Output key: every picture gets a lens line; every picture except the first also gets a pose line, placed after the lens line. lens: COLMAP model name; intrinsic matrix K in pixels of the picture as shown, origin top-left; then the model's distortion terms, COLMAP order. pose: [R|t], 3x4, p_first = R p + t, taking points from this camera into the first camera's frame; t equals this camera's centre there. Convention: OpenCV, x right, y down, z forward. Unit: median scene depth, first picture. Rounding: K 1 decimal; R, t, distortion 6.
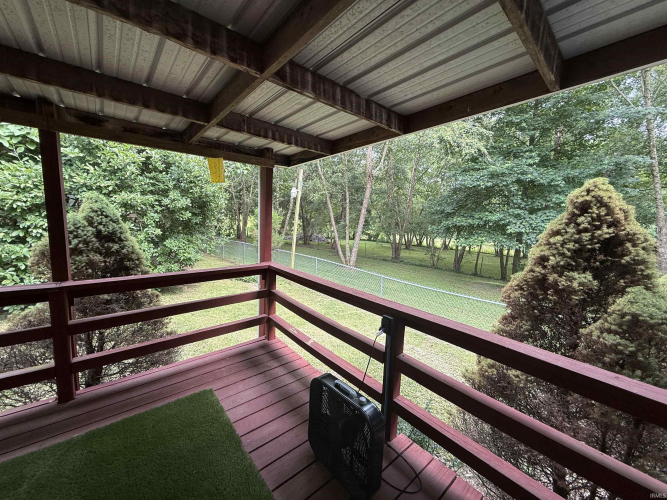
lens RADIAL K [[263.6, 0, 332.7], [0, 263.6, 249.6], [0, 0, 1]] dist [-0.000941, 0.000197]
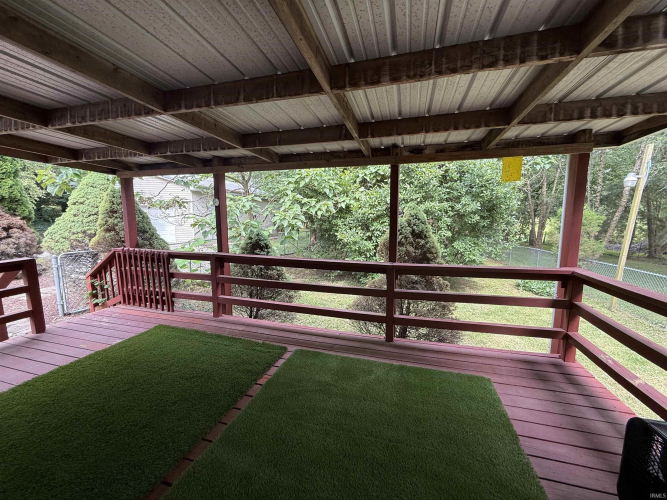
lens RADIAL K [[263.6, 0, 332.7], [0, 263.6, 249.6], [0, 0, 1]] dist [-0.000941, 0.000197]
pose [[0.549978, 0.055225, -0.833351, 0.030961], [-0.072875, 0.997179, 0.017986, 0.032395], [0.831994, 0.050839, 0.552451, -0.094582]]
